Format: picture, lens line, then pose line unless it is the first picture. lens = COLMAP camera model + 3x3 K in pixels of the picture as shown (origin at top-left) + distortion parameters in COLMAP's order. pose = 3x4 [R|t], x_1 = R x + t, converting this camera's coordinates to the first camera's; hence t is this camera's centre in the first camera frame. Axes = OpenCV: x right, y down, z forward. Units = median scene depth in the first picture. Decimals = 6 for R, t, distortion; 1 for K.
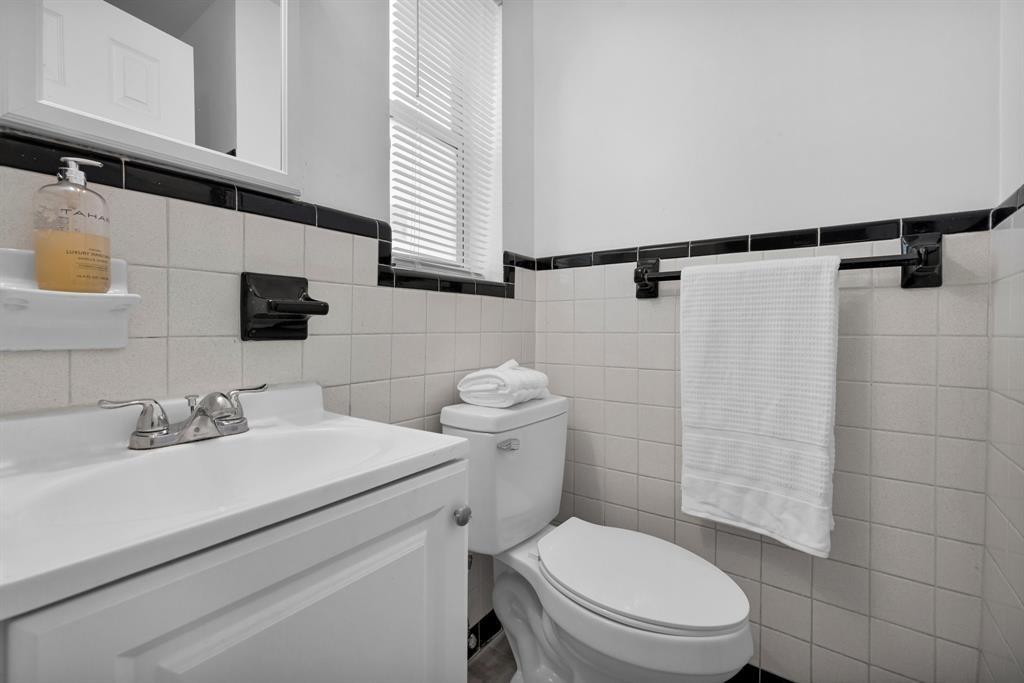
lens RADIAL K [[429.3, 0, 509.3], [0, 429.3, 331.2], [0, 0, 1]] dist [-0.000244, 0.000004]
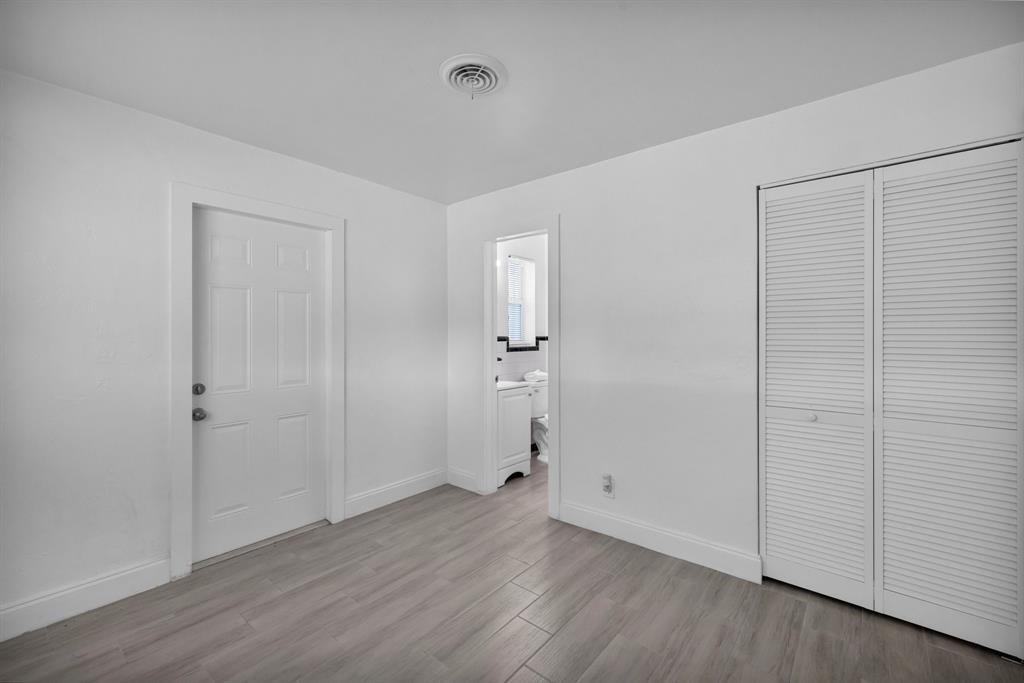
lens RADIAL K [[429.3, 0, 509.3], [0, 429.3, 331.2], [0, 0, 1]] dist [-0.000244, 0.000004]
pose [[0.998362, 0.002955, -0.057144, -0.033306], [-0.003459, 0.999956, -0.008714, -0.244463], [0.057116, 0.008897, 0.998328, -2.867318]]
